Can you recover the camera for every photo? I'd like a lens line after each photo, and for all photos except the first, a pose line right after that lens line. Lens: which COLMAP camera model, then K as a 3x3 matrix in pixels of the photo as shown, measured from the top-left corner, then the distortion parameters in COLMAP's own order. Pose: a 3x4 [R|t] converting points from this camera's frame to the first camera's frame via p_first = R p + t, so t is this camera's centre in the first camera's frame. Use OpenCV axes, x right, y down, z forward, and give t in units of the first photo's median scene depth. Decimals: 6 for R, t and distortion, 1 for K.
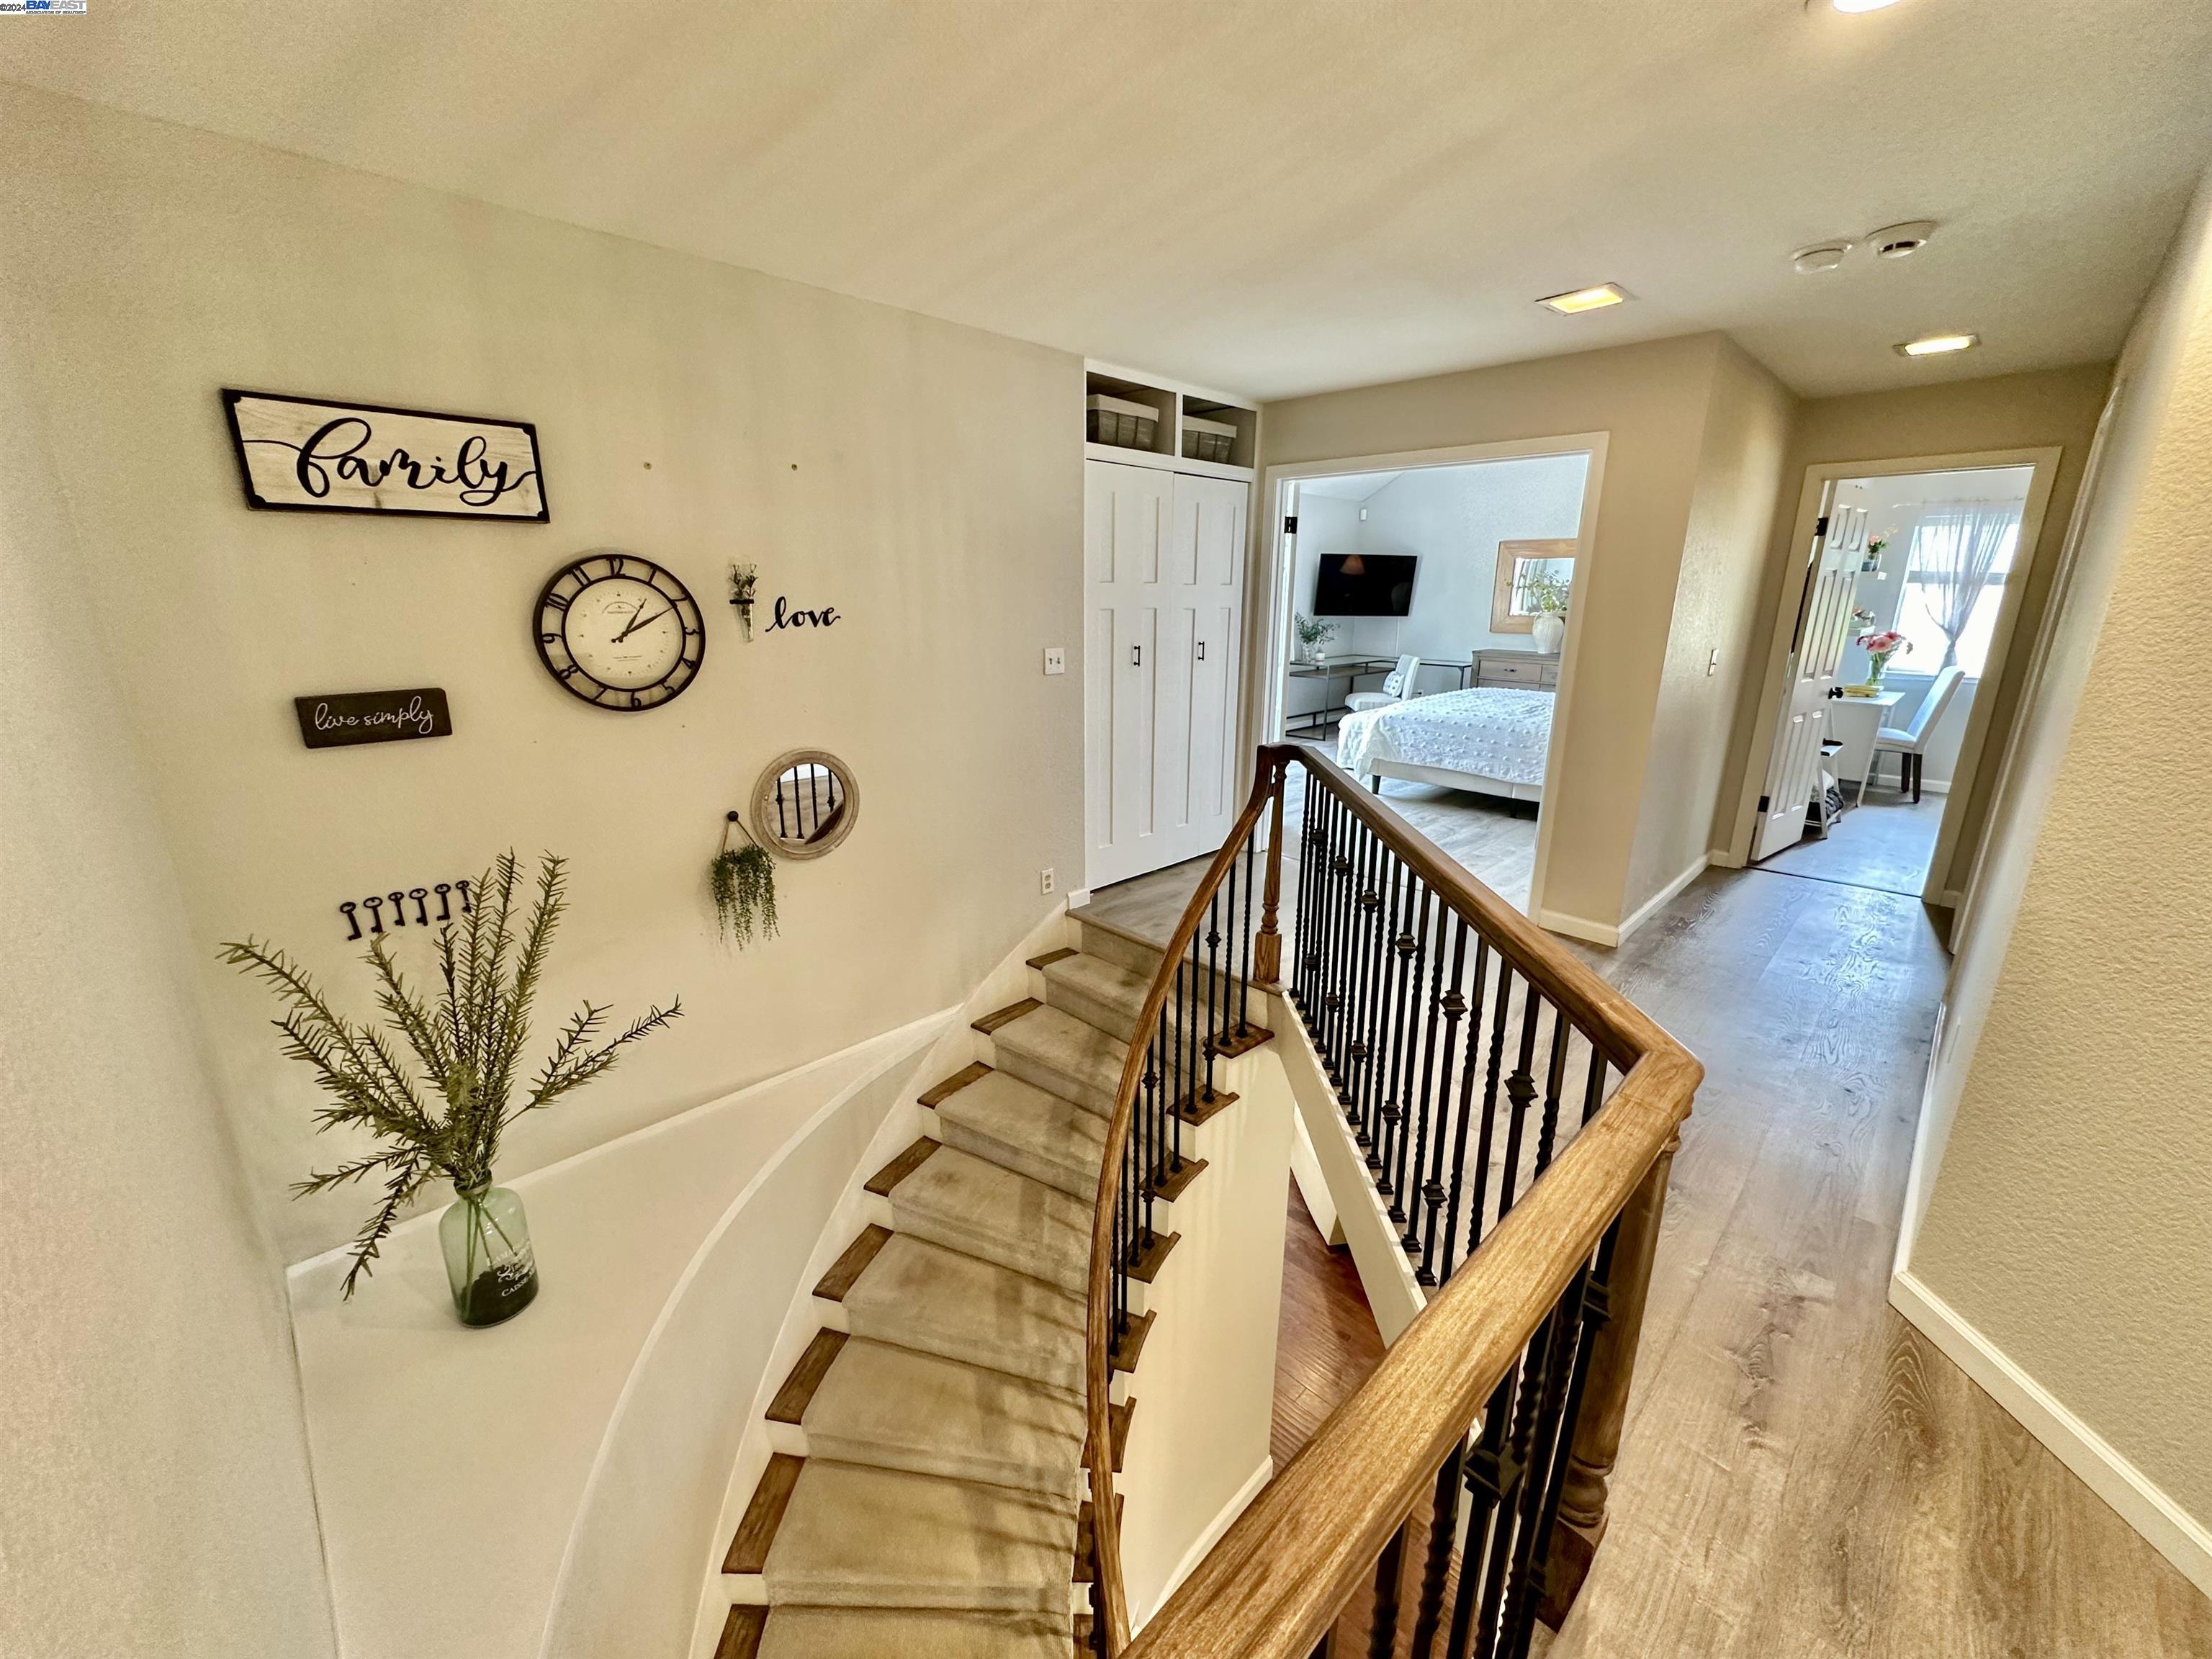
lens RADIAL K [[882.4, 0, 1117.0], [0, 882.4, 829.5], [0, 0, 1]] dist [-0.002379, 0.000254]
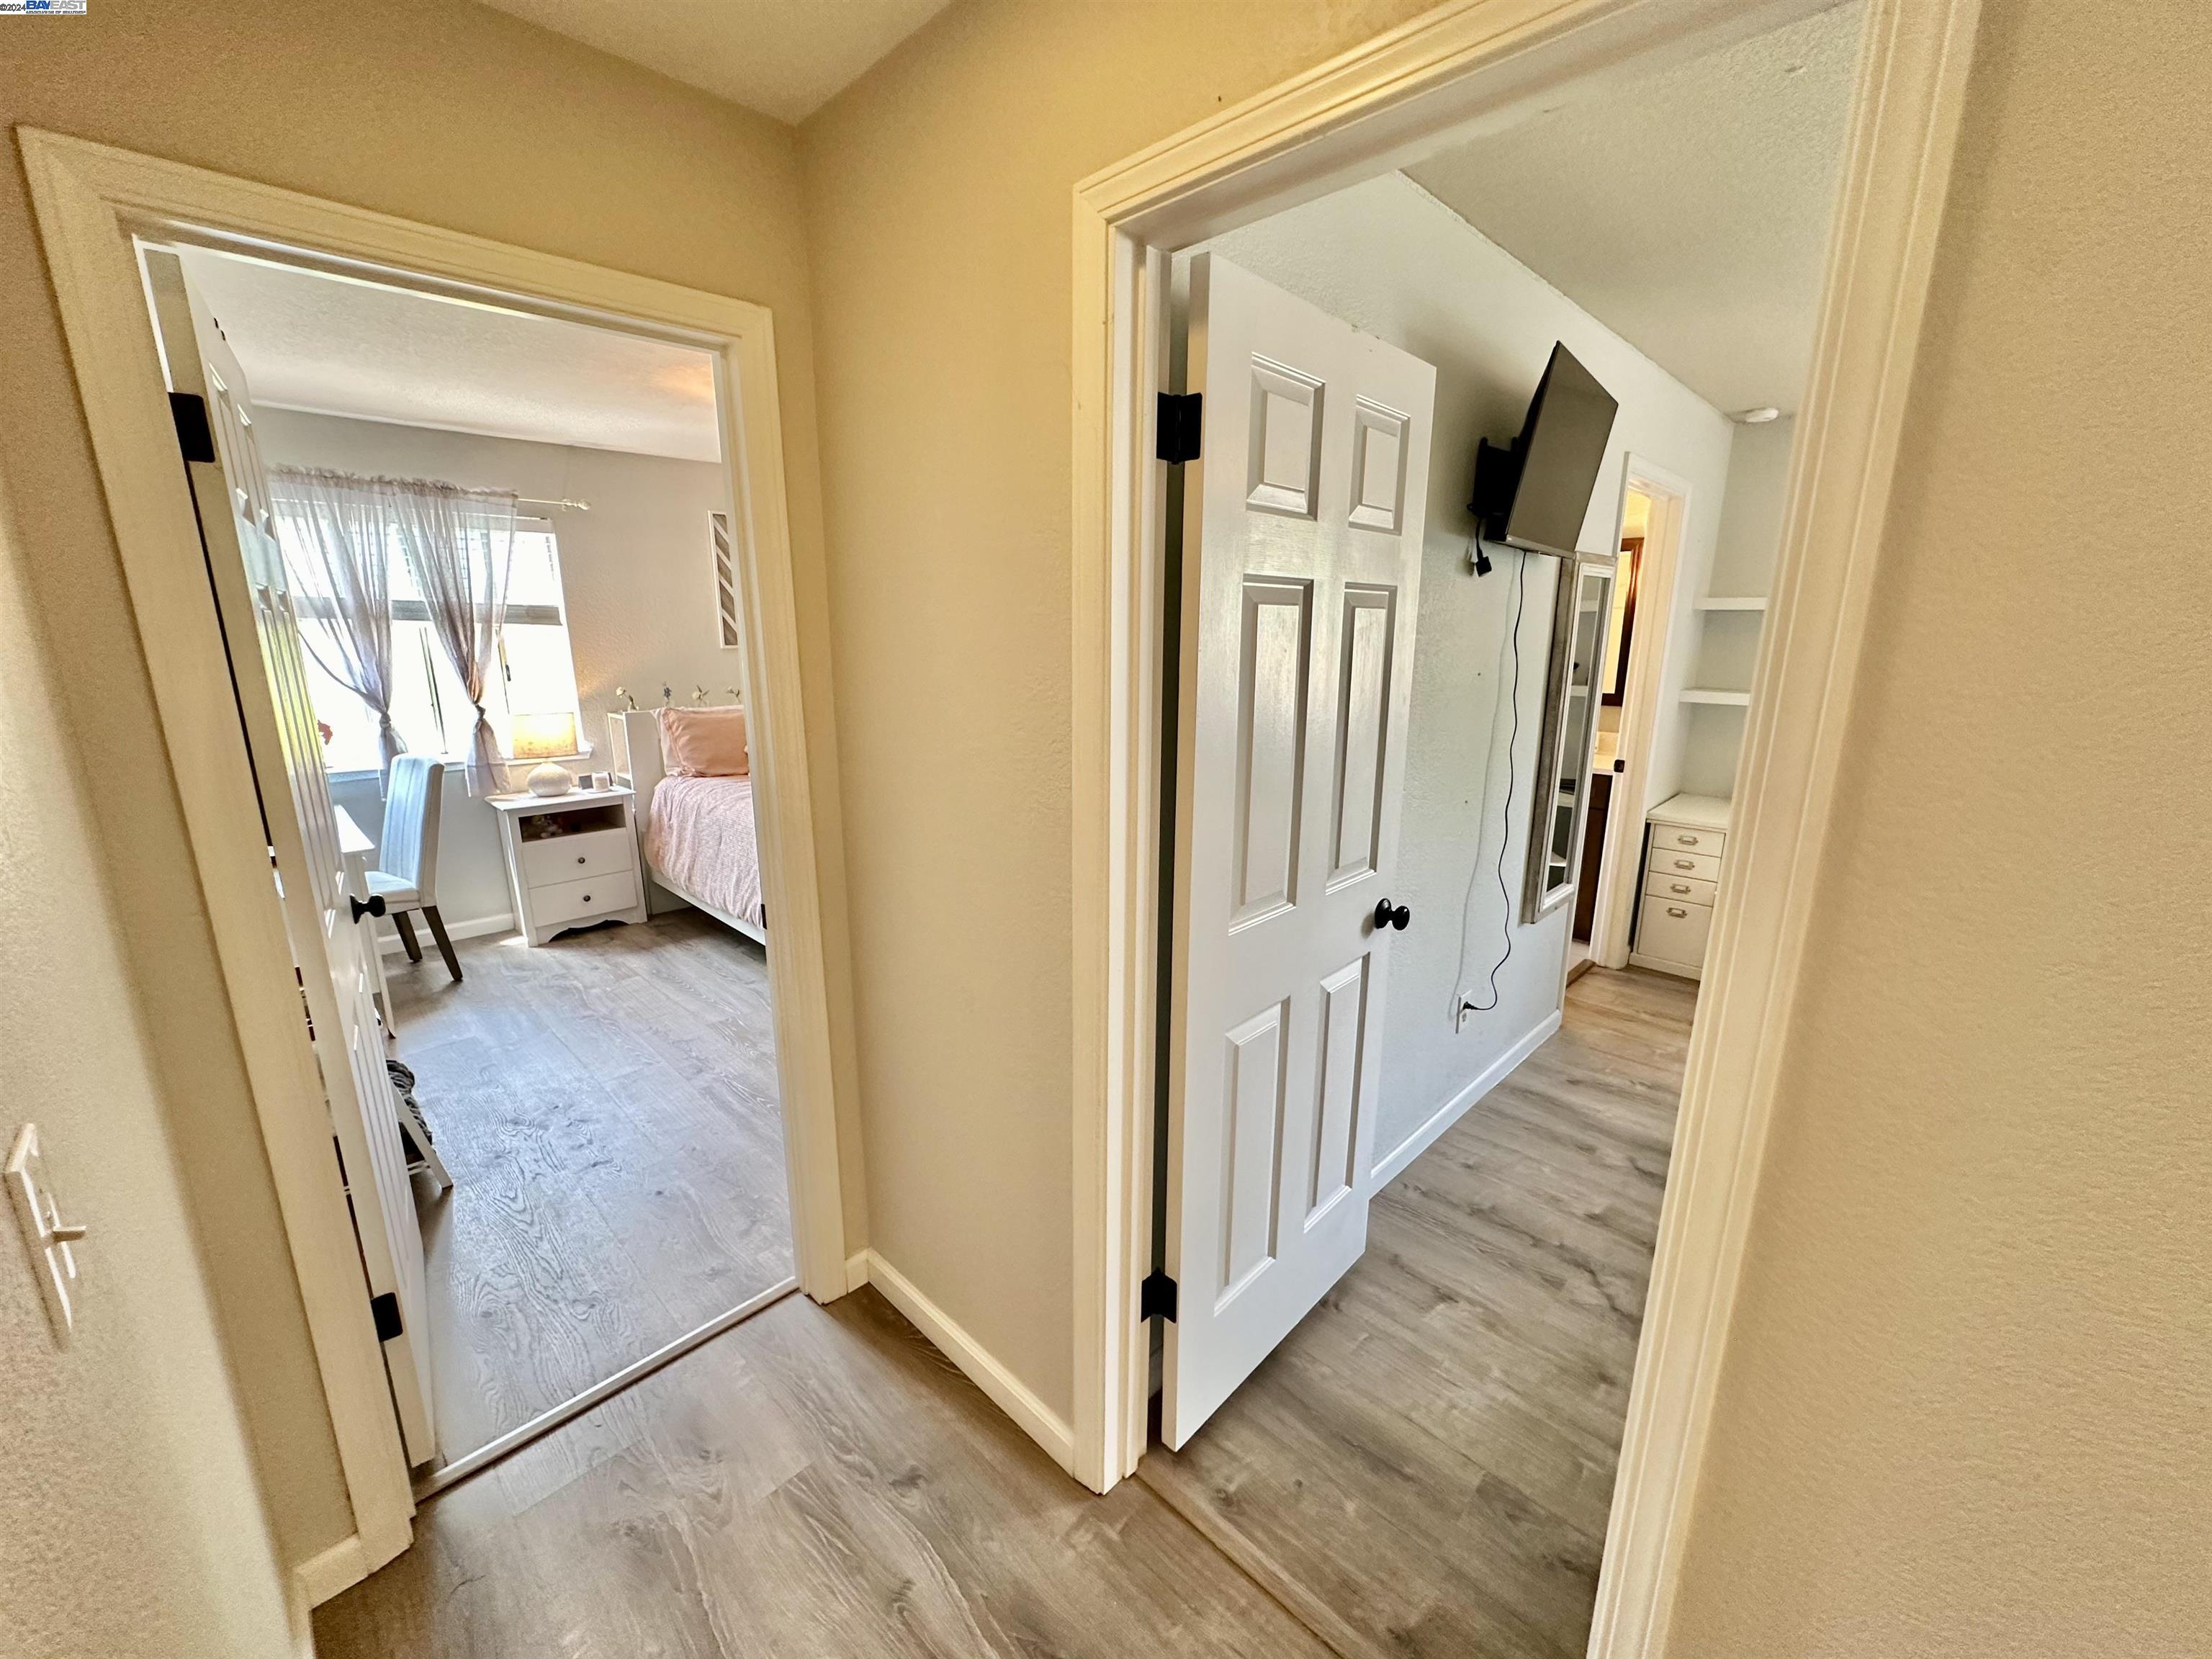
lens RADIAL K [[882.4, 0, 1105.1], [0, 882.4, 826.5], [0, 0, 1]] dist [-0.002379, 0.000254]
pose [[-0.004458, -0.236347, 0.971659, 0.344435], [0.260520, 0.937840, 0.229316, -0.151252], [-0.965458, 0.254159, 0.057392, 0.510052]]
